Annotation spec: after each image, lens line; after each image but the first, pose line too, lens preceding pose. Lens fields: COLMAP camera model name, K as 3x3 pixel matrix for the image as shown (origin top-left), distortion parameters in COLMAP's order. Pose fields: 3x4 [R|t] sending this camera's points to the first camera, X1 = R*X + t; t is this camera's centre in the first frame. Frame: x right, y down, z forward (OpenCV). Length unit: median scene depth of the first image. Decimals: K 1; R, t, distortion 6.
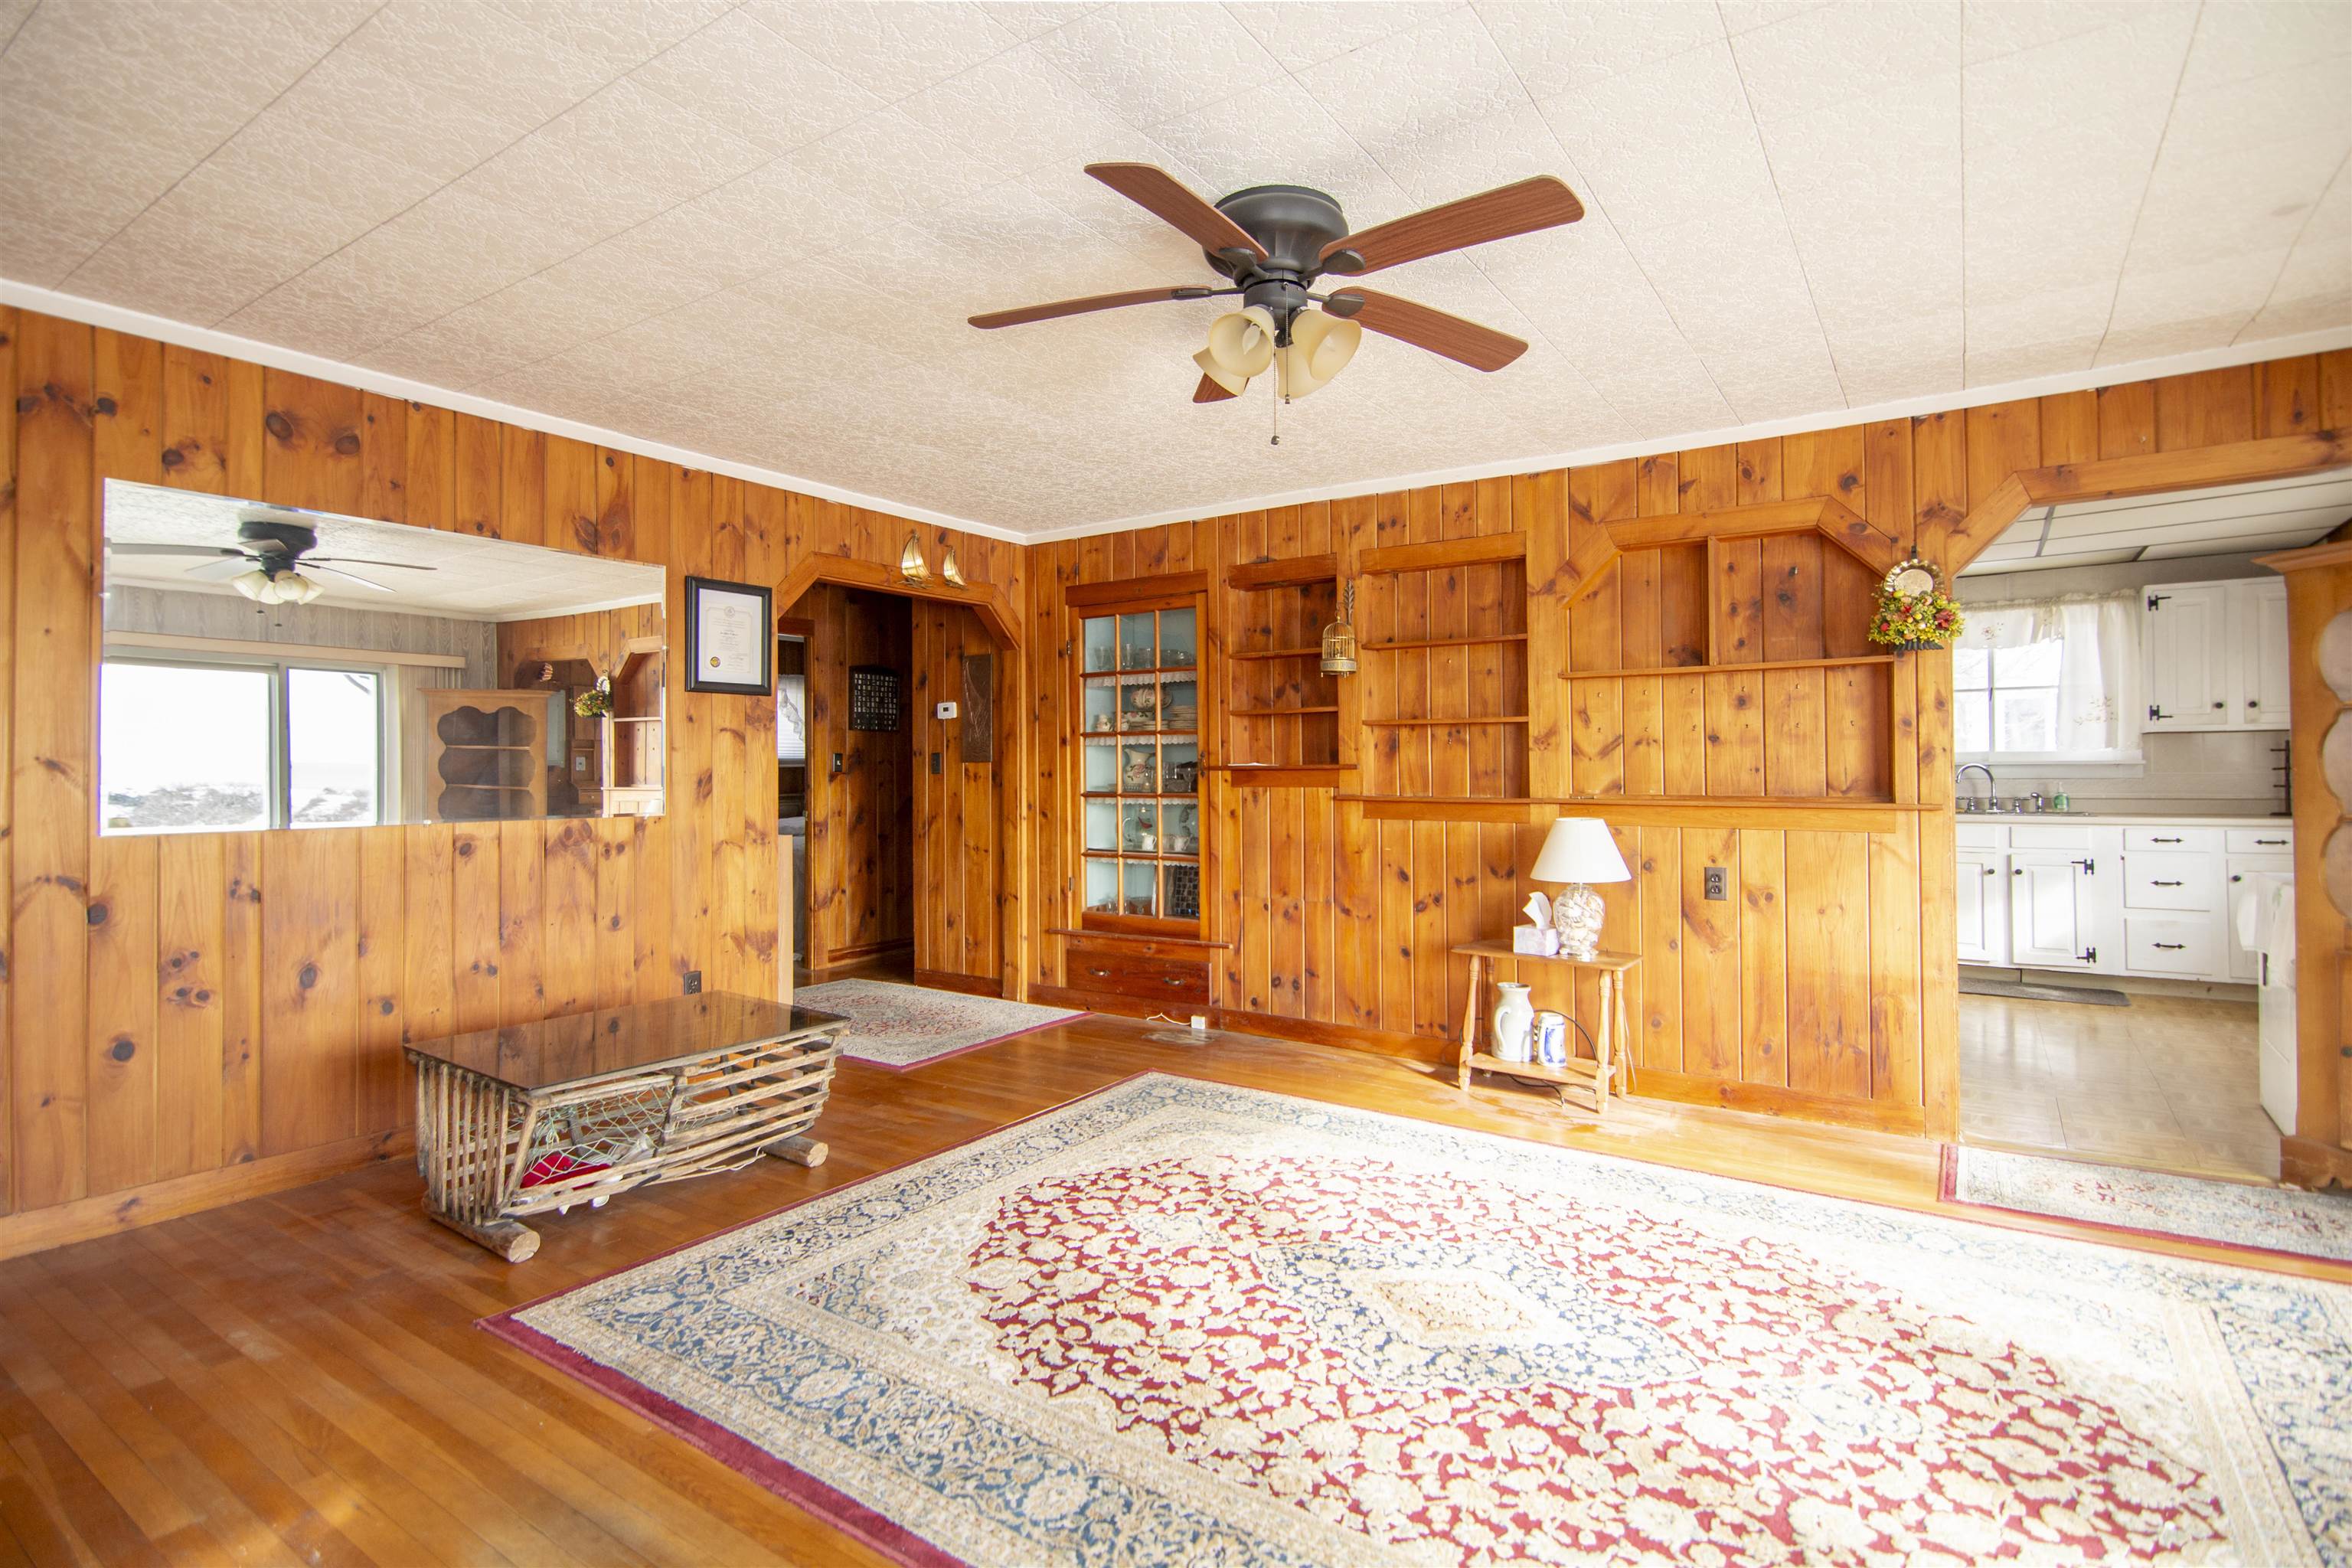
lens RADIAL K [[1148.8, 0, 1128.0], [0, 1148.8, 744.2], [0, 0, 1]] dist [-0.005260, -0.006499]
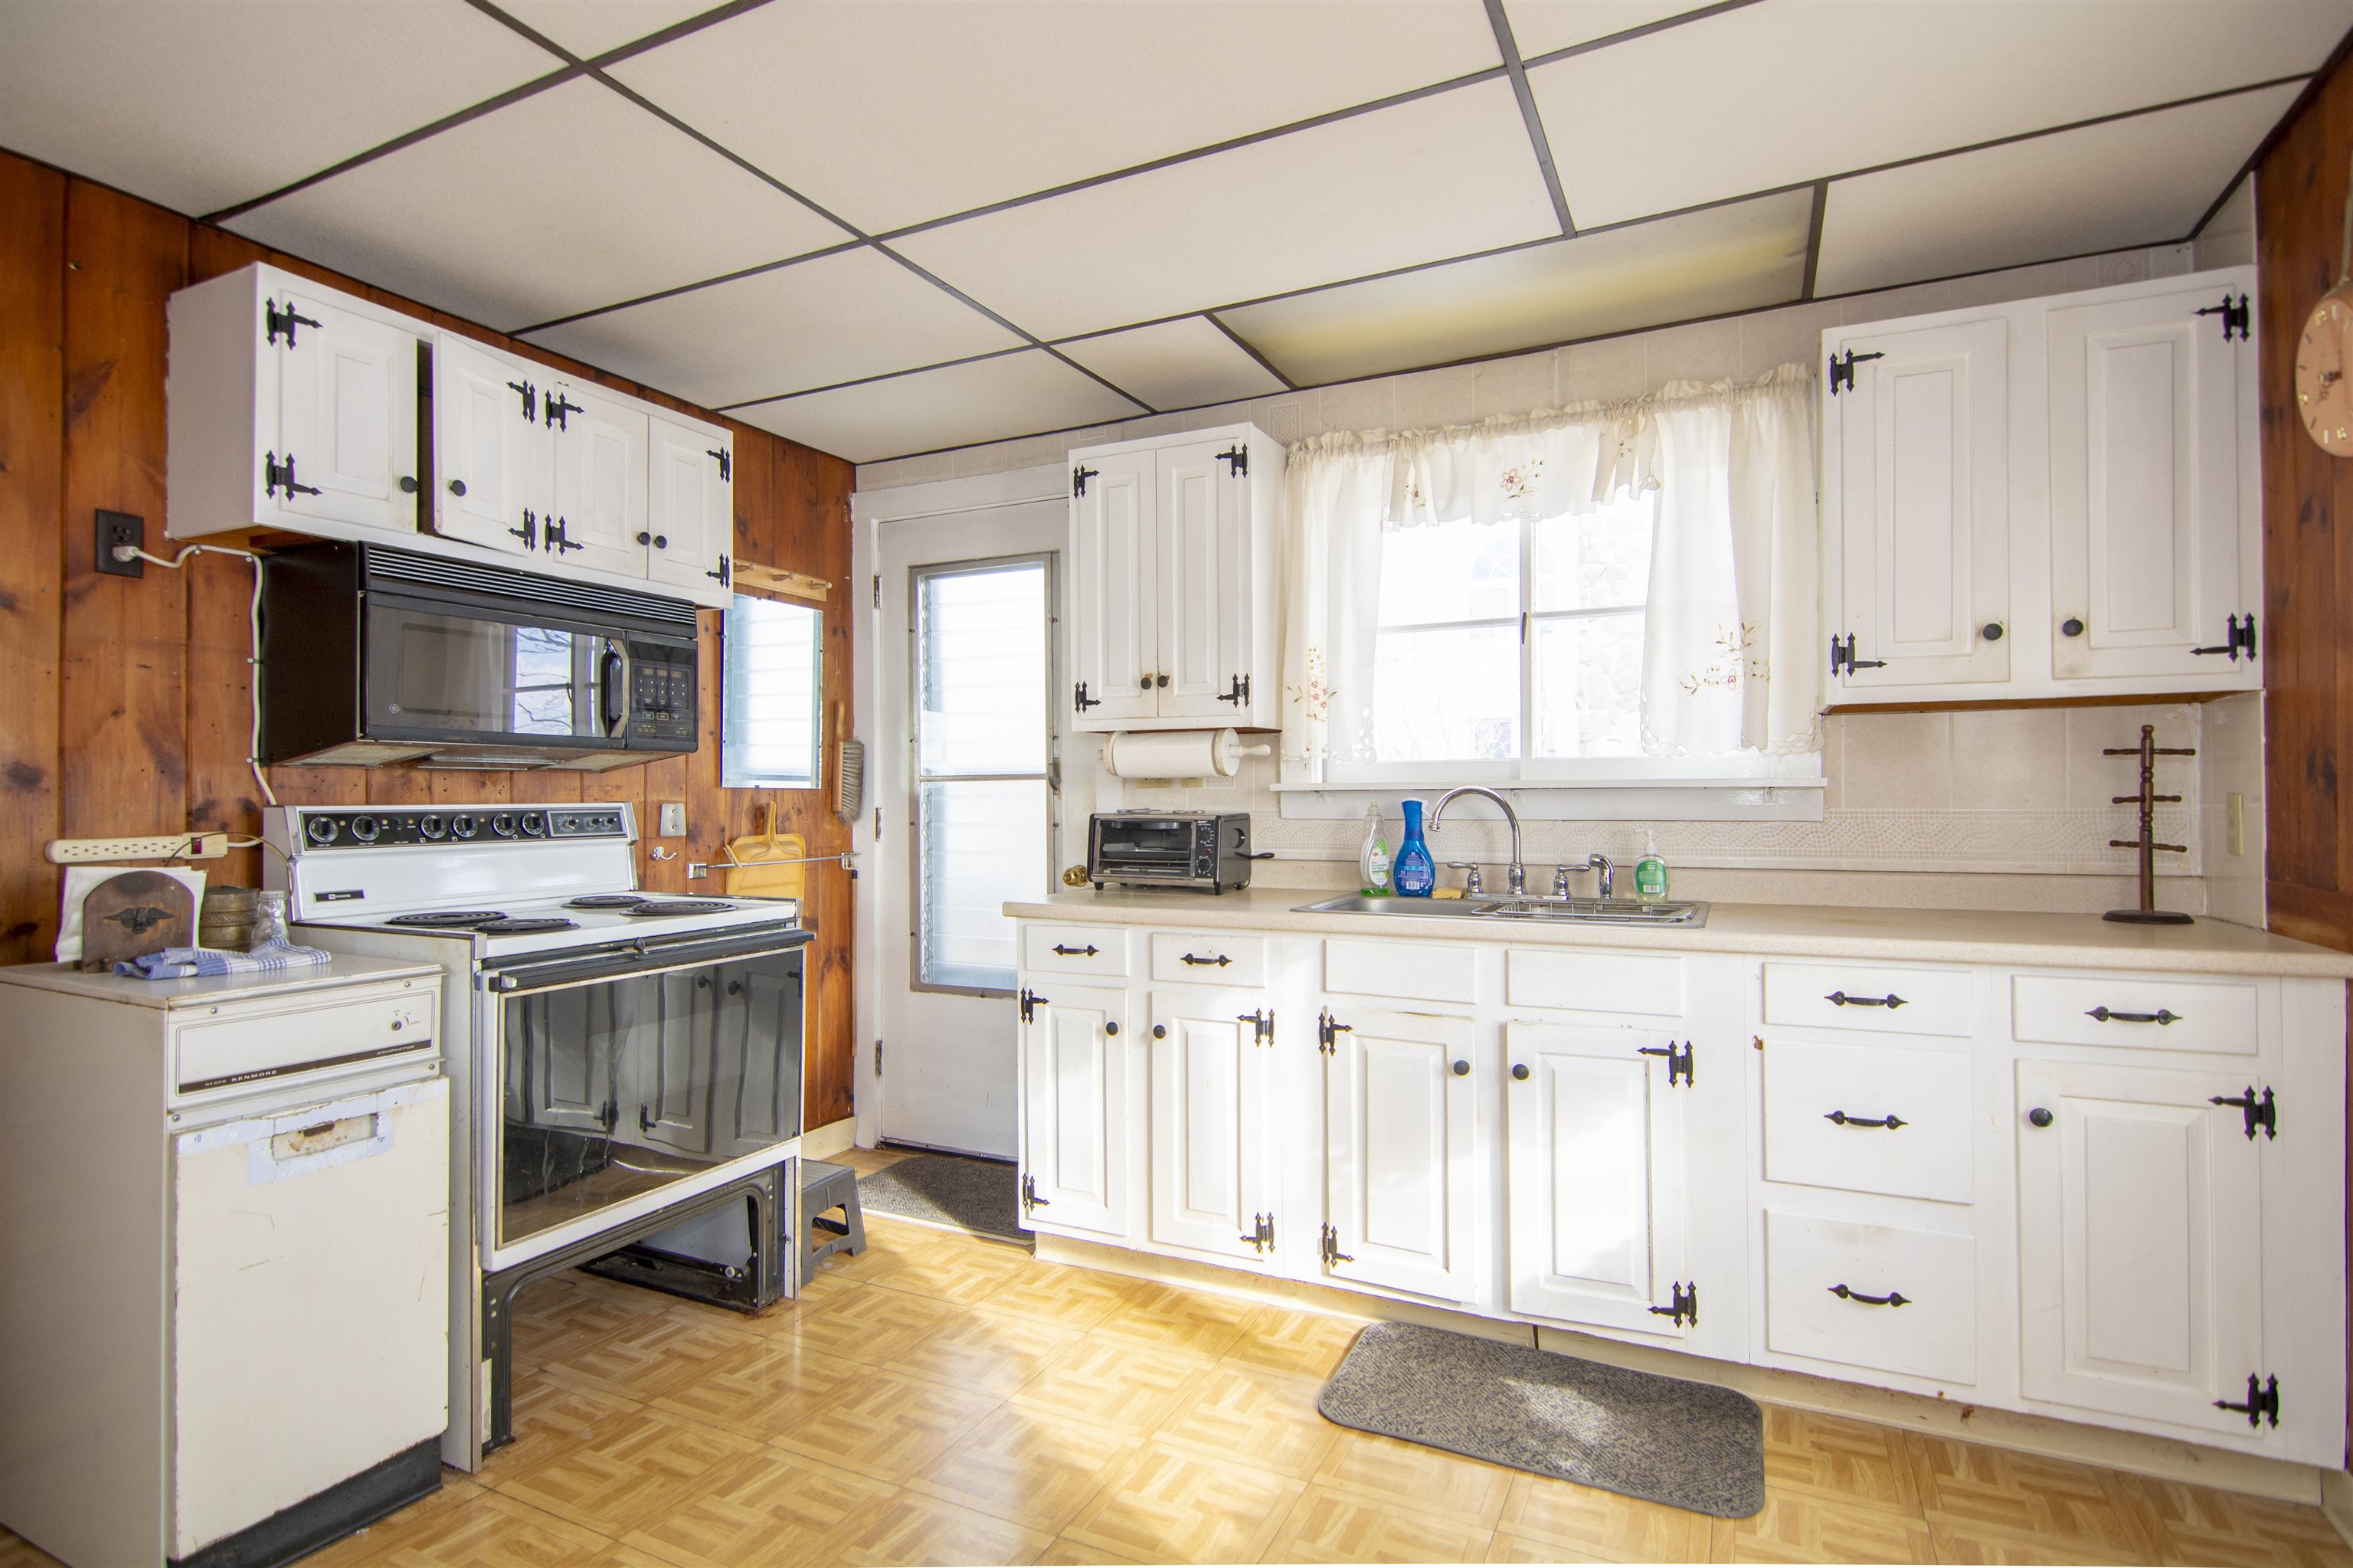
lens RADIAL K [[1149.4, 0, 1187.5], [0, 1149.4, 768.9], [0, 0, 1]] dist [-0.005260, -0.006499]
pose [[0.983478, 0.007265, 0.180884, 0.818038], [-0.007339, 0.999973, -0.000256, 0.017387], [-0.180881, -0.001076, 0.983504, 0.878656]]
